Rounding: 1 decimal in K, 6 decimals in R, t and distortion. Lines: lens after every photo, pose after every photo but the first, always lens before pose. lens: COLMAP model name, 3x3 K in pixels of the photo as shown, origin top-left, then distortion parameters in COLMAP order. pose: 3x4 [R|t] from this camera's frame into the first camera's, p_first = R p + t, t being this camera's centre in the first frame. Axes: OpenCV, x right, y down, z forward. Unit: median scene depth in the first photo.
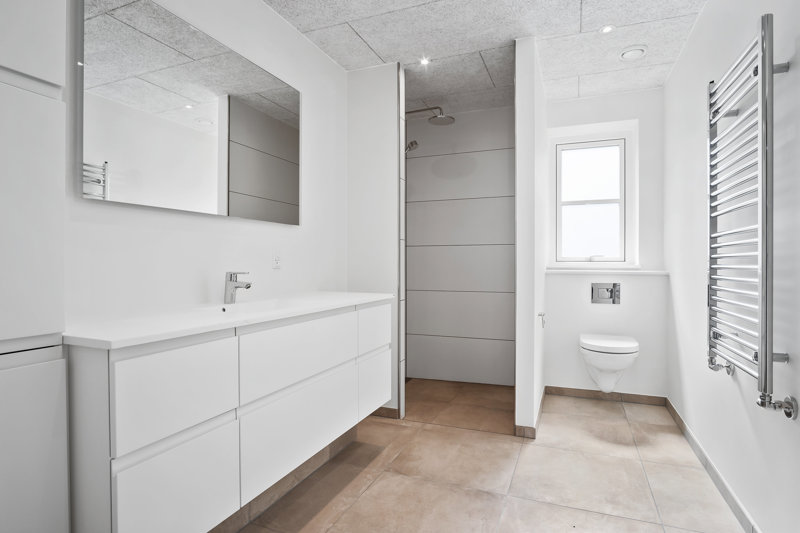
lens RADIAL K [[430.6, 0, 400.0], [0, 430.6, 266.5], [0, 0, 1]] dist [0.000617, 0.000228]
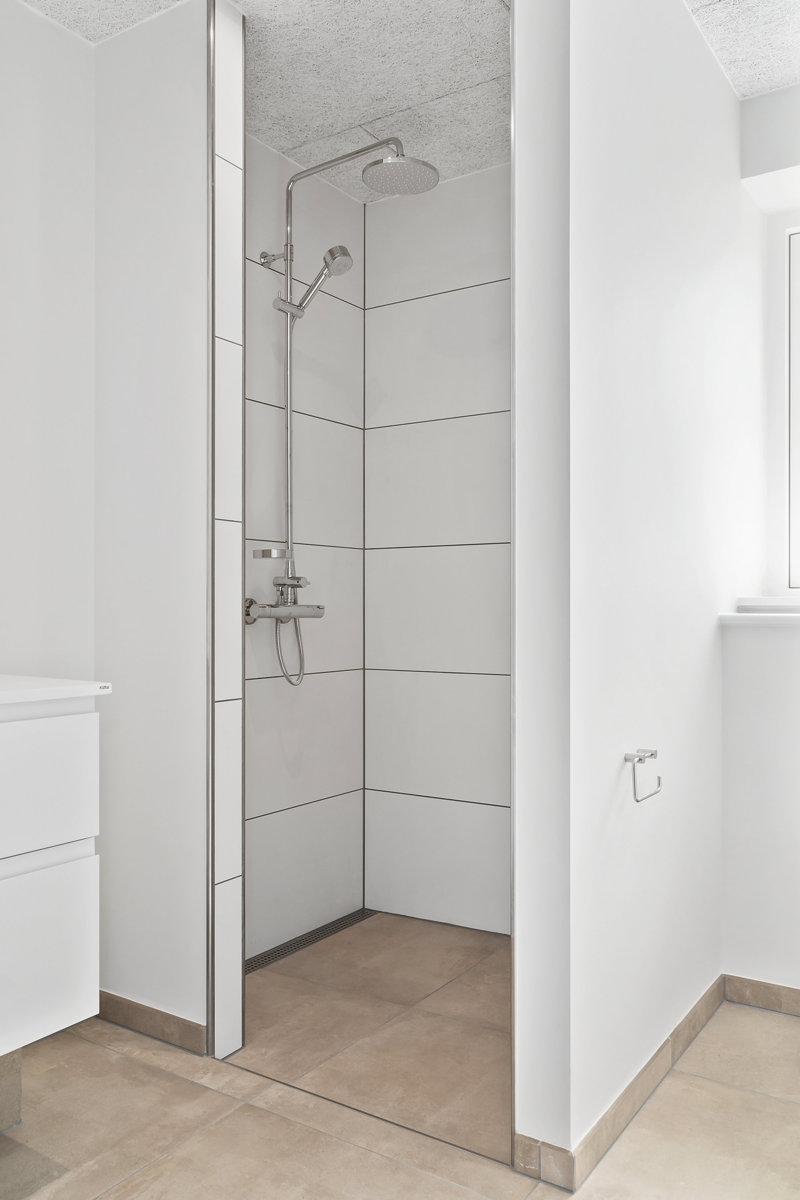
lens RADIAL K [[950.7, 0, 400.0], [0, 950.7, 600.0], [0, 0, 1]] dist [0.006935, 0.005142]
pose [[0.980416, -0.000911, -0.196937, 0.298064], [-0.001994, 0.999892, -0.014551, 0.012497], [0.196929, 0.014659, 0.980308, 0.315324]]
